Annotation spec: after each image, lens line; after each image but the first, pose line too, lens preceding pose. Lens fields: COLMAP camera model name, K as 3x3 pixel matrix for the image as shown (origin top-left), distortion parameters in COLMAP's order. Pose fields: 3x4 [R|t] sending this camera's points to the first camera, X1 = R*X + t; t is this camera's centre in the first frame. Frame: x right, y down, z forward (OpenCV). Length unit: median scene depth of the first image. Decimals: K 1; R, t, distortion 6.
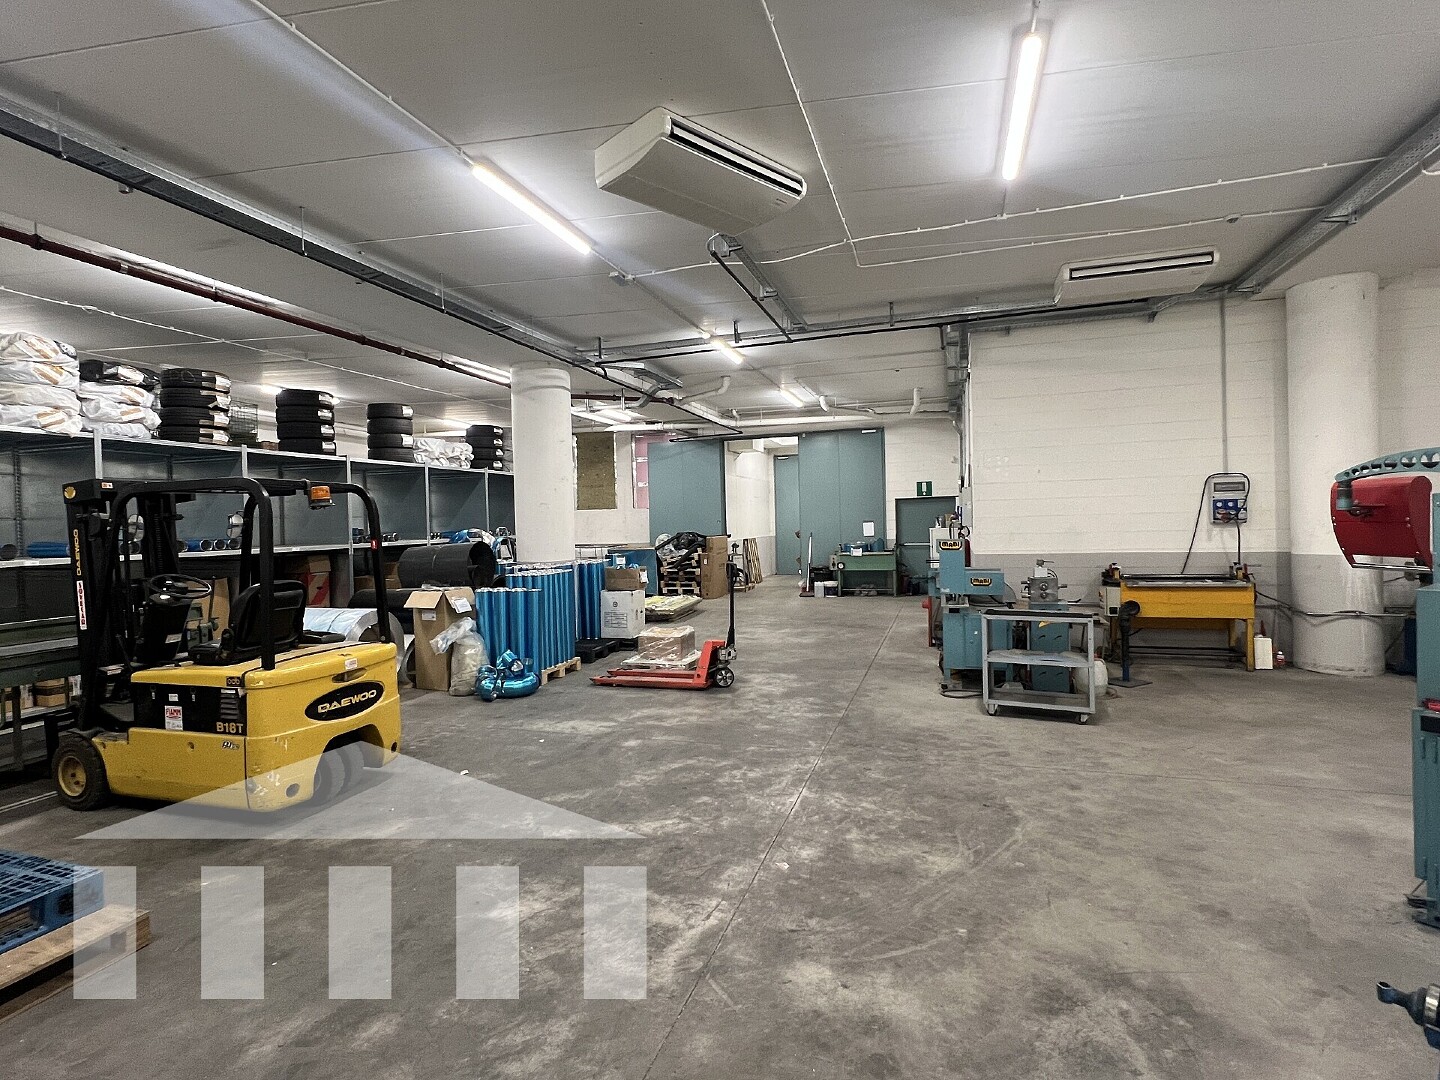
lens RADIAL K [[710.7, 0, 720.0], [0, 710.7, 540.0], [0, 0, 1]] dist [-0.020024, -0.000134]
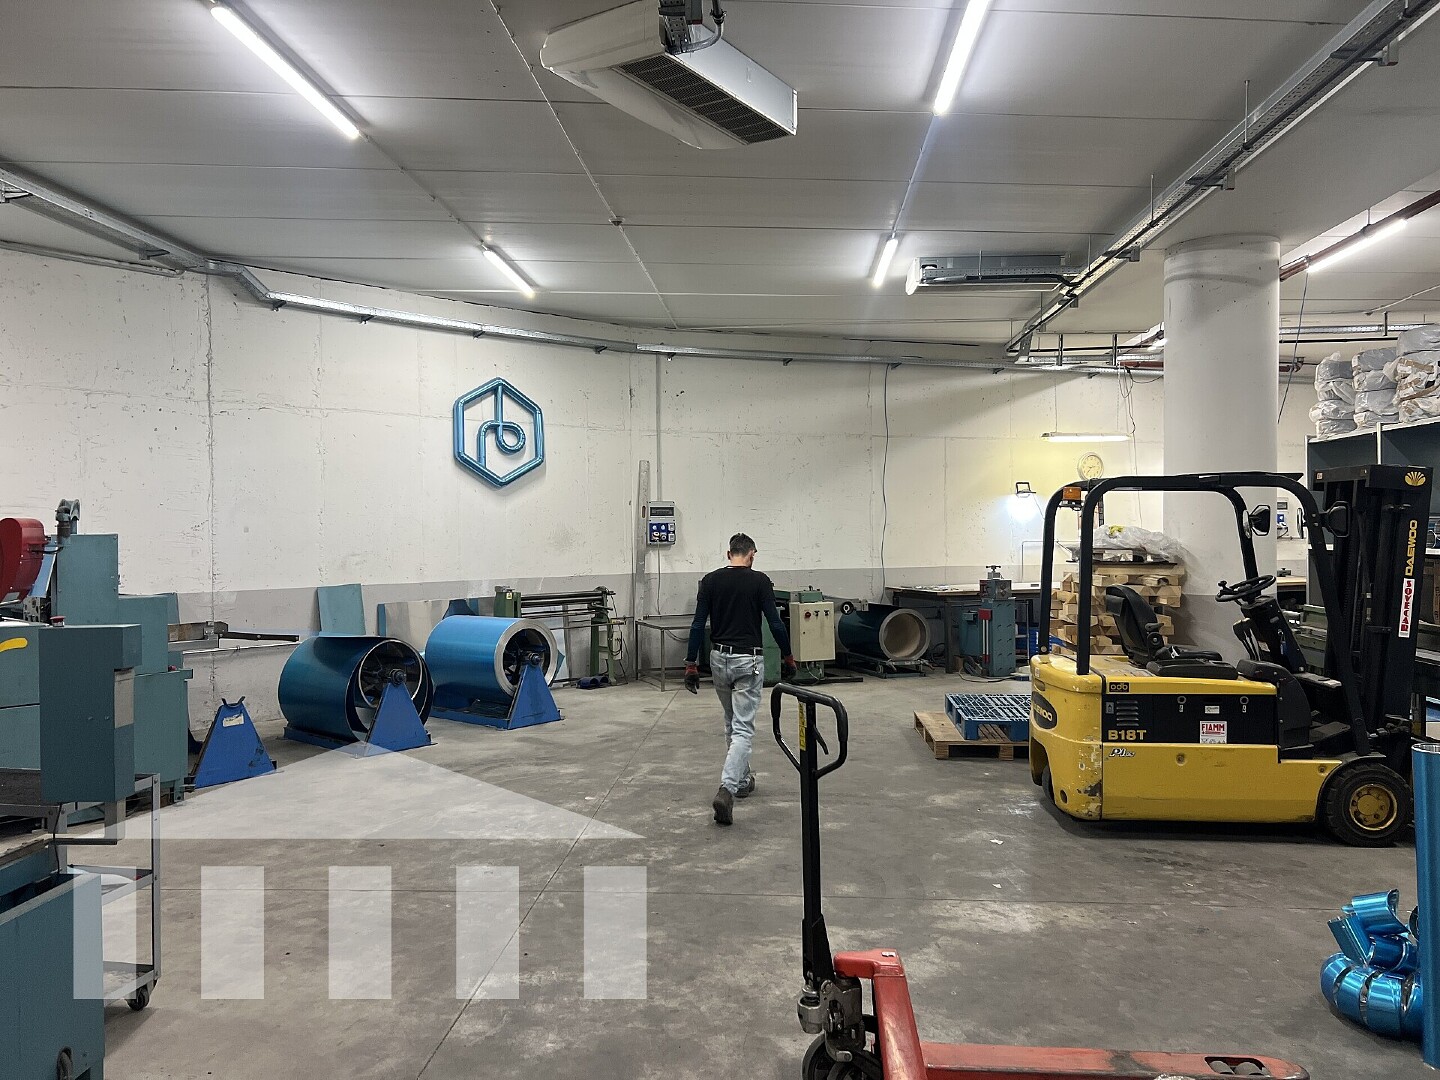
lens RADIAL K [[1091.6, 0, 720.0], [0, 1091.6, 540.0], [0, 0, 1]] dist [0.002189, 0.000737]
pose [[-0.970322, 0.031613, -0.239740, 0.171363], [0.024096, 0.999124, 0.034223, -0.047157], [0.240612, 0.027431, -0.970234, 1.582884]]
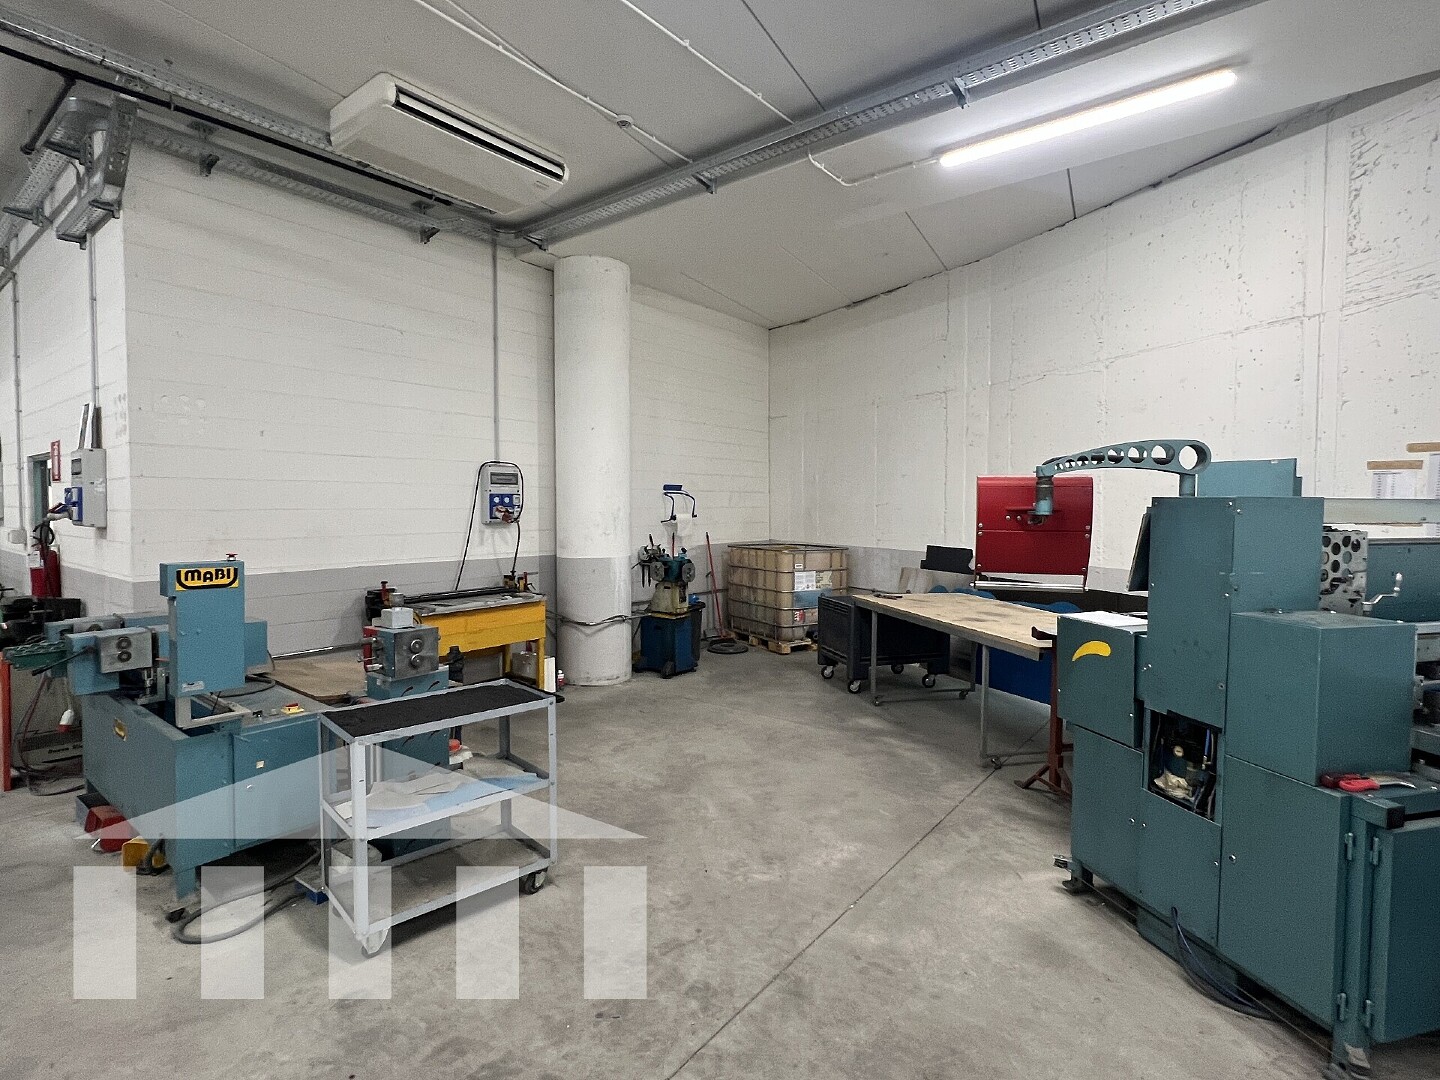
lens RADIAL K [[710.7, 0, 720.0], [0, 710.7, 540.0], [0, 0, 1]] dist [-0.020024, -0.000134]
pose [[0.343373, -0.017921, 0.939028, 0.042343], [0.010679, 0.999828, 0.015177, -0.016930], [-0.939138, 0.004816, 0.343505, 0.571648]]
